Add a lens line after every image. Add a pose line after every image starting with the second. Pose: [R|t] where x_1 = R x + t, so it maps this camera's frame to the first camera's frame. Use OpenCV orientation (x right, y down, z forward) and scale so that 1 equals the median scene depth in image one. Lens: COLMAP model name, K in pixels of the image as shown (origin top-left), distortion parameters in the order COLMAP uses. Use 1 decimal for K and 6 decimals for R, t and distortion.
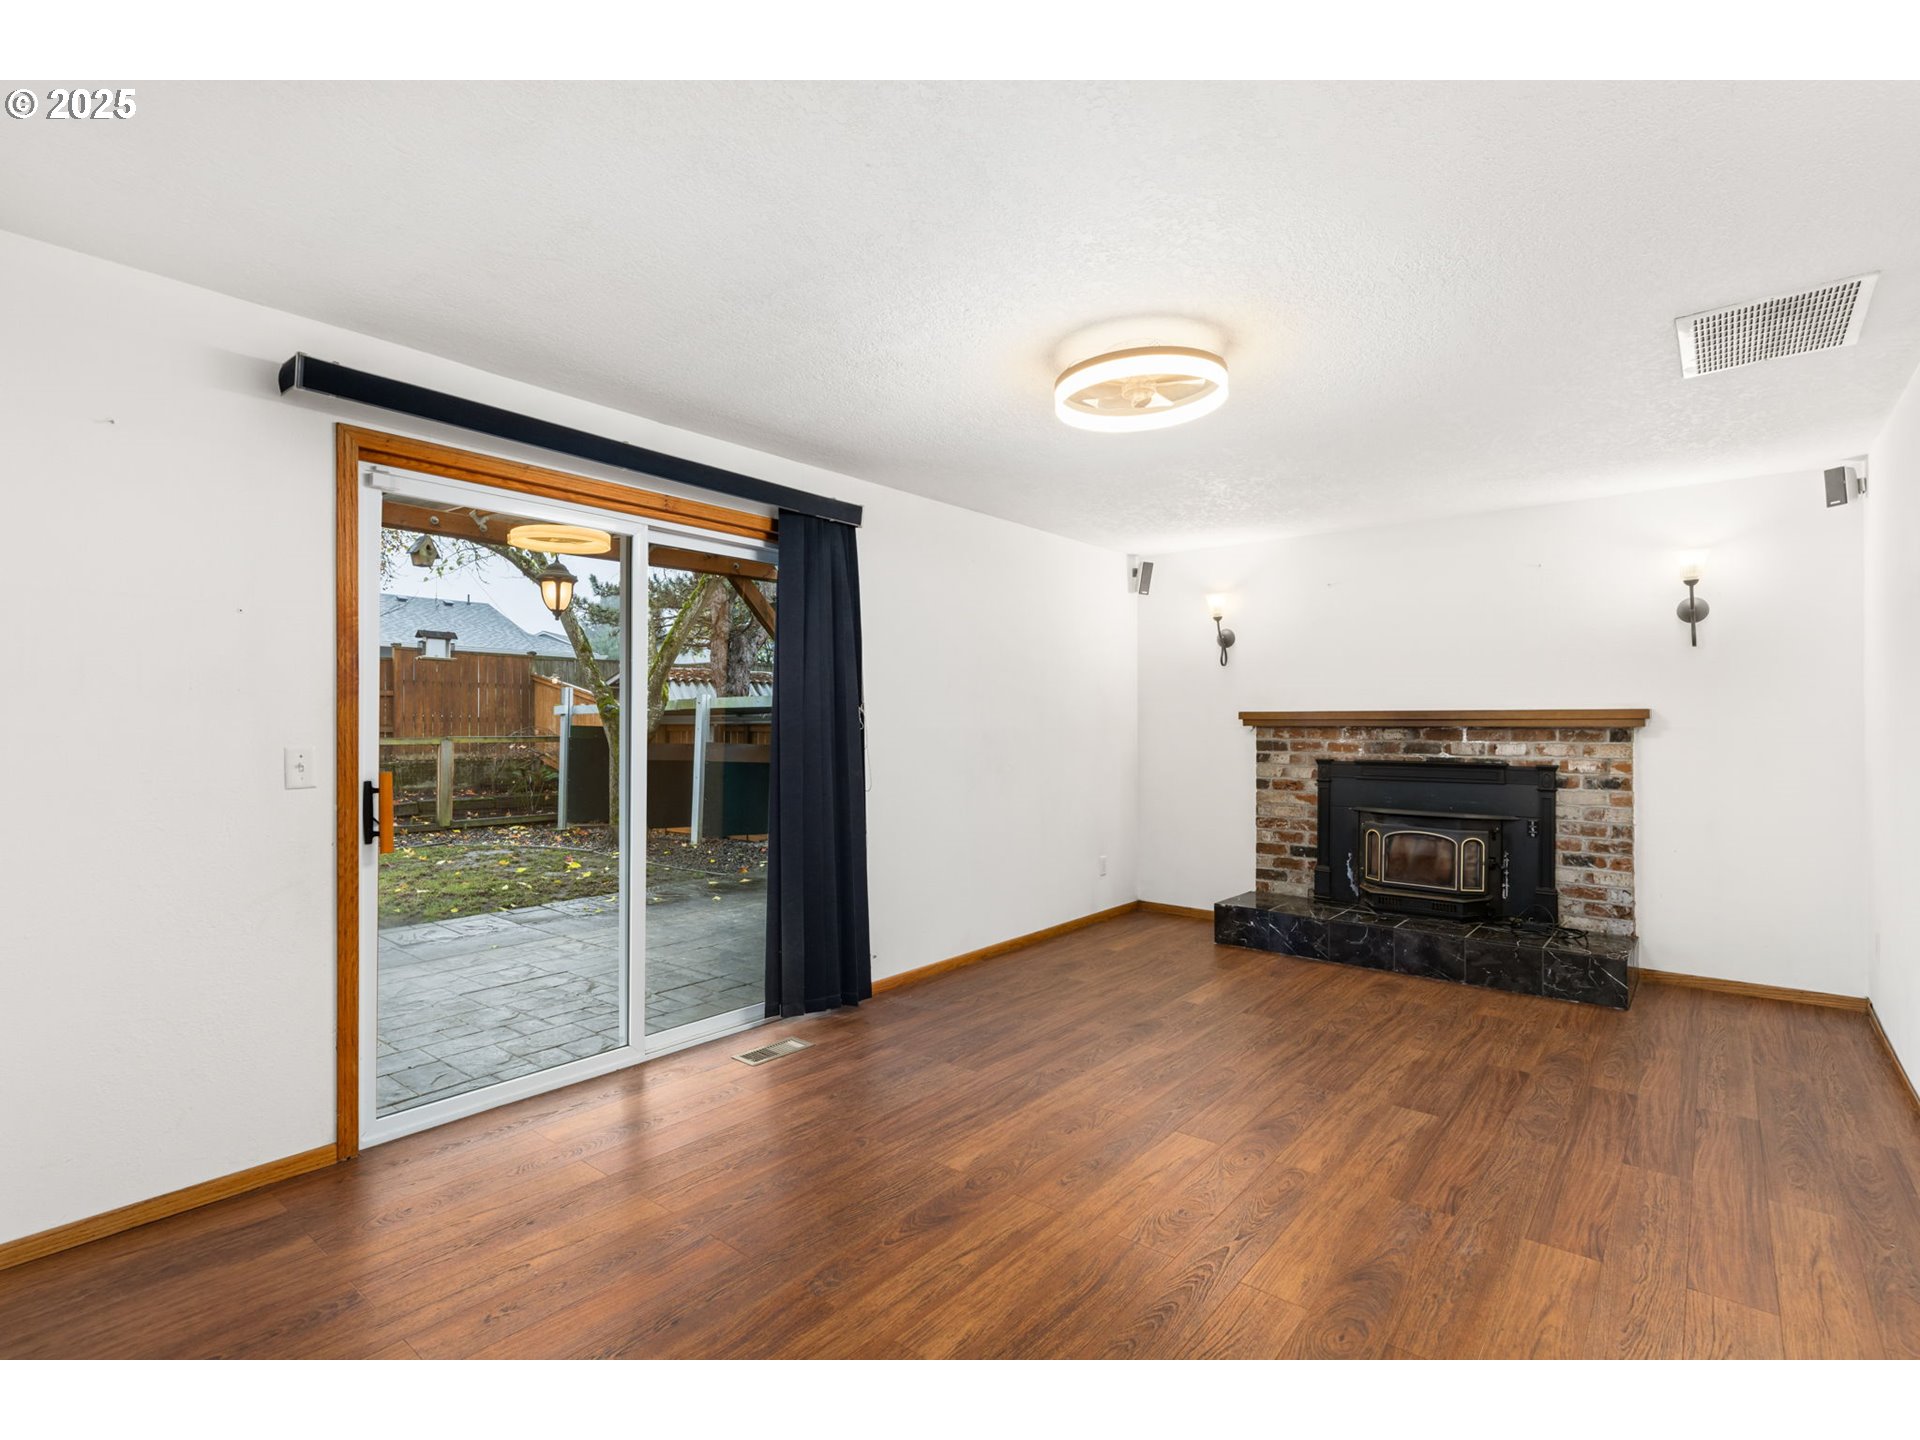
lens RADIAL K [[917.2, 0, 954.7], [0, 917.2, 717.3], [0, 0, 1]] dist [0.000282, 0.000199]
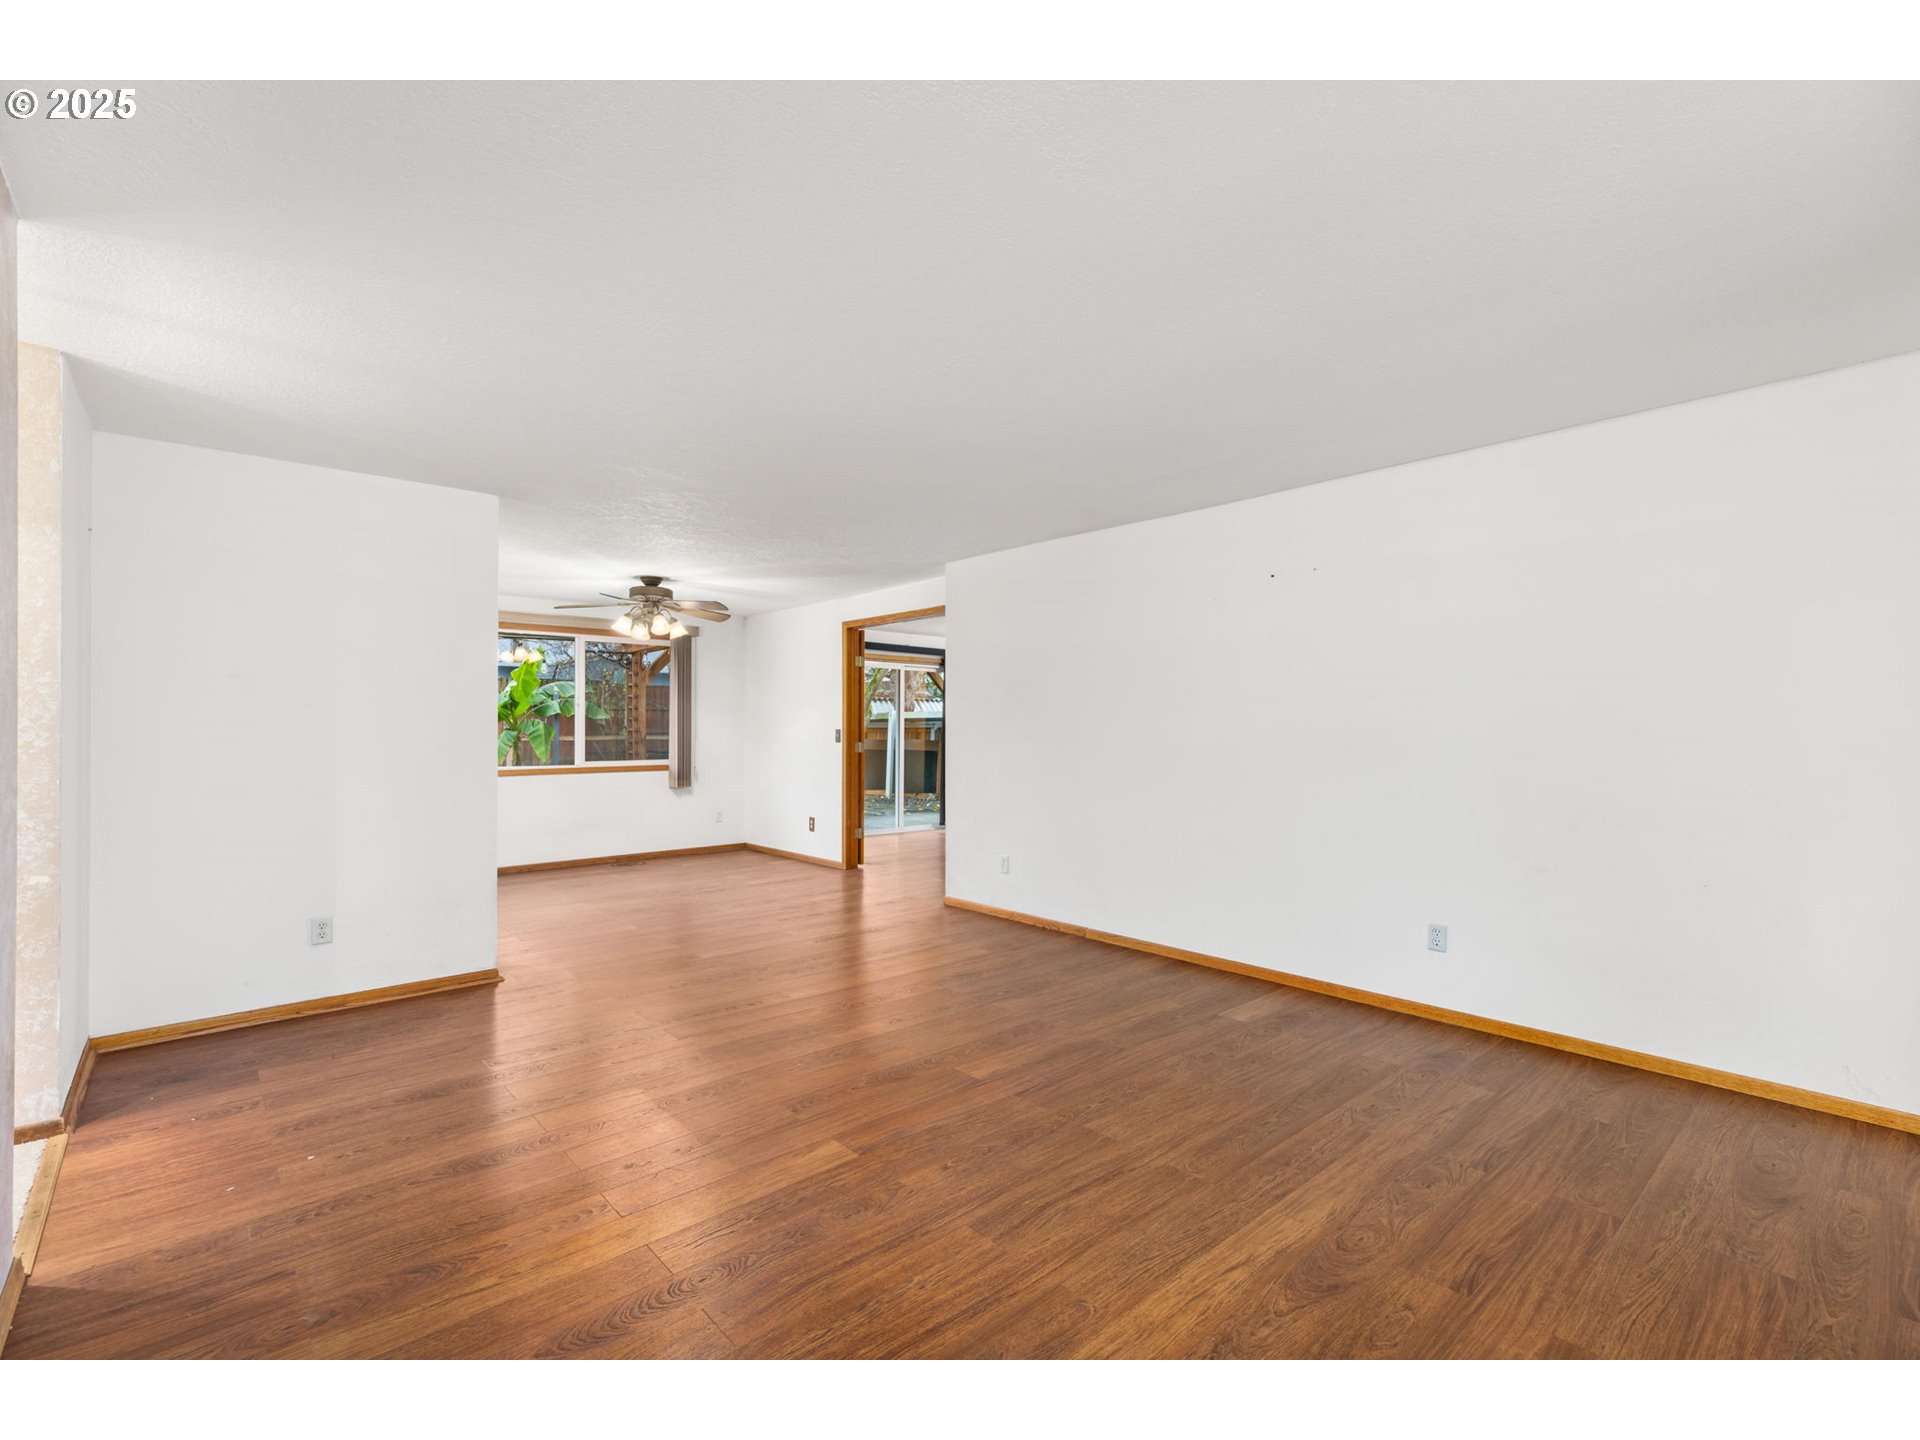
lens RADIAL K [[856.4, 0, 956.2], [0, 856.4, 715.4], [0, 0, 1]] dist [0.004290, 0.000126]
pose [[0.988279, -0.001127, -0.152656, 0.214078], [0.000102, 0.999977, -0.006719, -0.010936], [0.152661, 0.006625, 0.988256, -1.371663]]
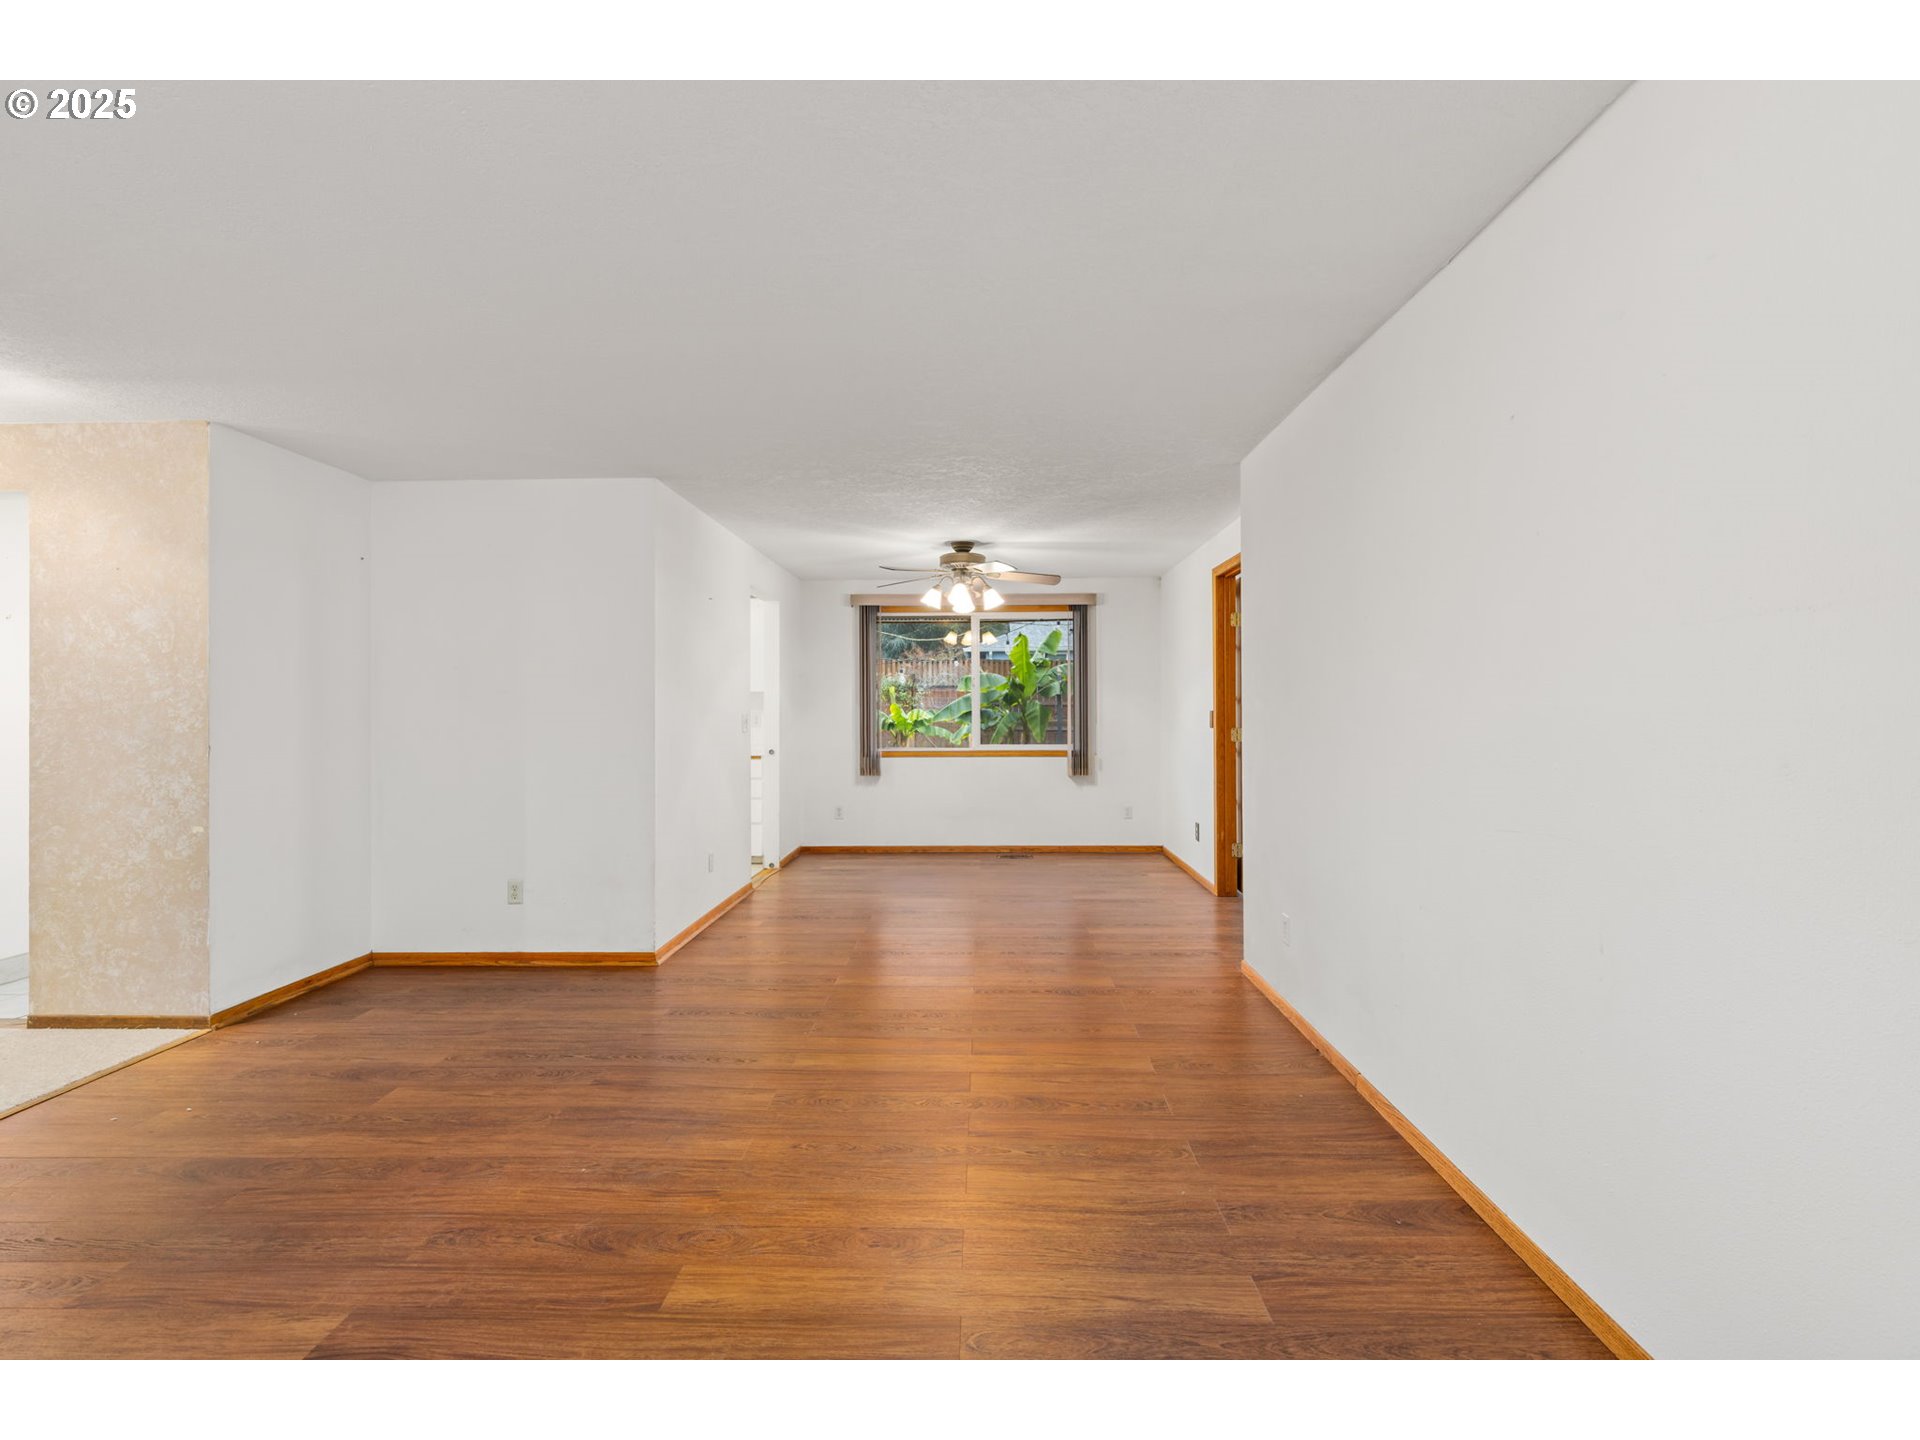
lens RADIAL K [[884.5, 0, 968.3], [0, 884.5, 700.9], [0, 0, 1]] dist [-0.000614, -0.000058]
pose [[0.622385, -0.007910, -0.782671, 0.513087], [0.007886, 0.999962, -0.003835, -0.007776], [0.782671, -0.003786, 0.622423, -0.888172]]
